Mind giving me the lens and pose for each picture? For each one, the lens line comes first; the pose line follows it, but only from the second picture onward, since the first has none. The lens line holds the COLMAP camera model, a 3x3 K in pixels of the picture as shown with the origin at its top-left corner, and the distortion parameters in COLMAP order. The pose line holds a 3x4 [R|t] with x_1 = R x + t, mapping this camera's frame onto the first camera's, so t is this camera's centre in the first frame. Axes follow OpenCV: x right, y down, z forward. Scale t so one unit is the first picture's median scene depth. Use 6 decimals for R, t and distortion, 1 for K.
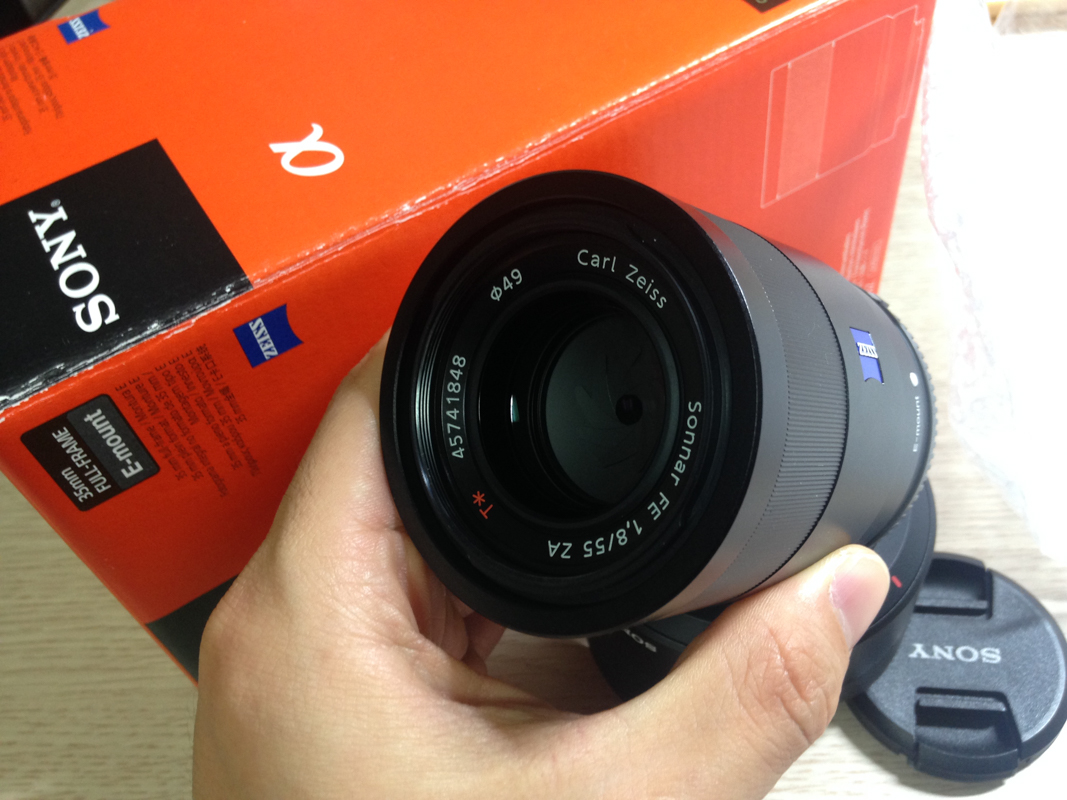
lens RADIAL K [[1024.4, 0, 533.5], [0, 1024.4, 400.0], [0, 0, 1]] dist [0.067944, -0.003408]
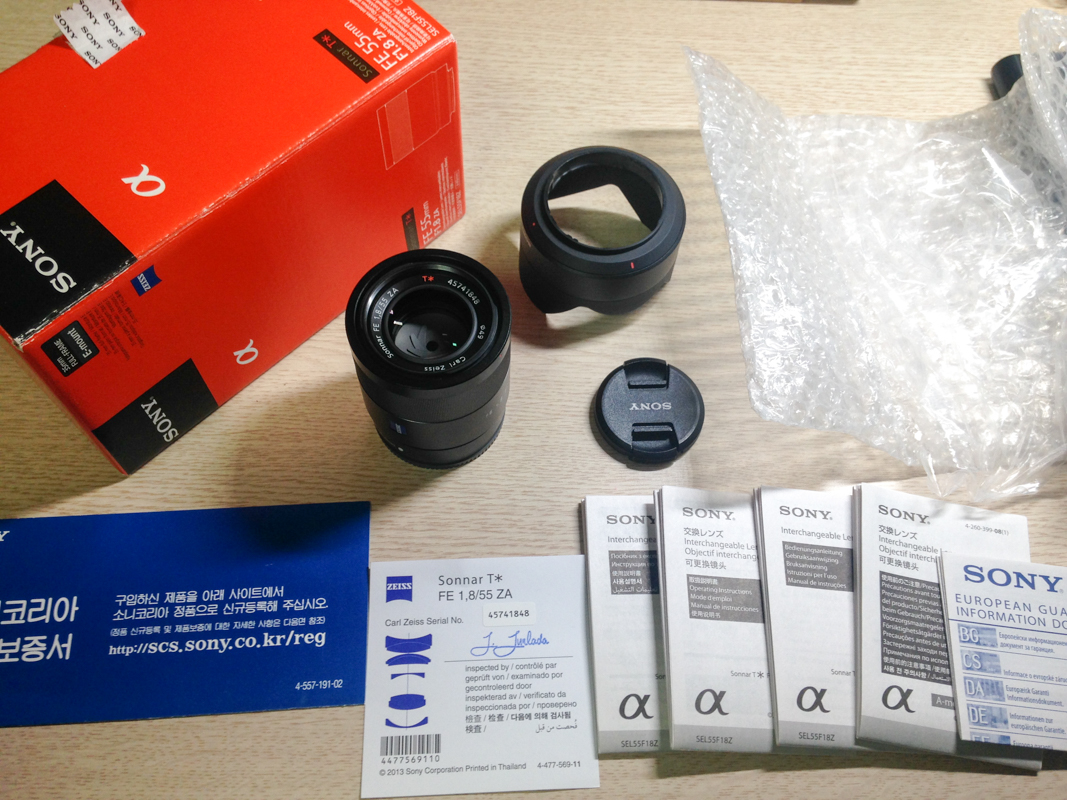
lens RADIAL K [[1024.4, 0, 533.5], [0, 1024.4, 400.0], [0, 0, 1]] dist [0.067944, -0.003408]
pose [[0.959307, -0.155187, 0.235895, -0.040037], [0.106875, 0.972832, 0.205369, -0.171705], [-0.261356, -0.171801, 0.949830, -1.203842]]
